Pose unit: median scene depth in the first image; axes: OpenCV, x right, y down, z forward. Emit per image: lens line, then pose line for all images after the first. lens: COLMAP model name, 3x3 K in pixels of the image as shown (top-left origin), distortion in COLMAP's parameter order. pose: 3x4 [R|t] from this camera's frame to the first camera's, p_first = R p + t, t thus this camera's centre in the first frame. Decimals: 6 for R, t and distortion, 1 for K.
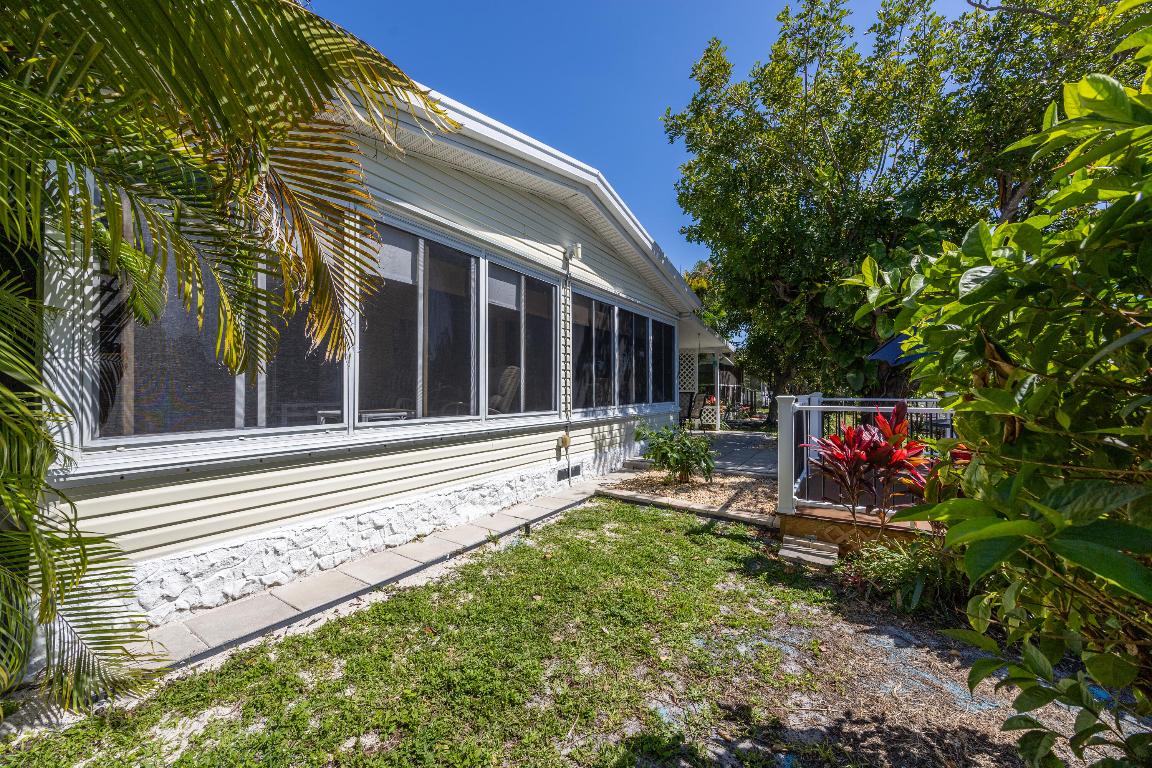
lens RADIAL K [[440.8, 0, 575.9], [0, 440.8, 387.5], [0, 0, 1]] dist [-0.000718, 0.000439]
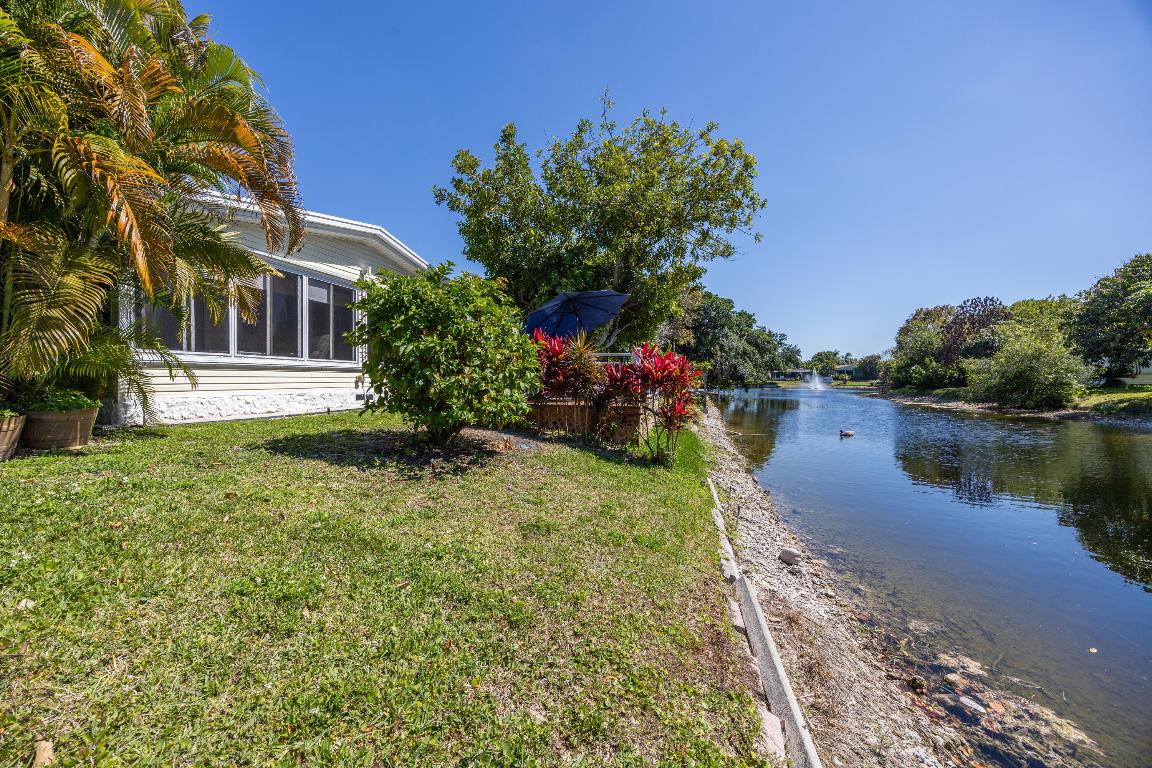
lens RADIAL K [[440.8, 0, 576.1], [0, 440.8, 379.6], [0, 0, 1]] dist [-0.000718, 0.000439]
pose [[0.954898, -0.004391, 0.296902, 0.327154], [0.002356, 0.999971, 0.007210, 0.137417], [-0.296925, -0.006185, 0.954881, -1.121852]]
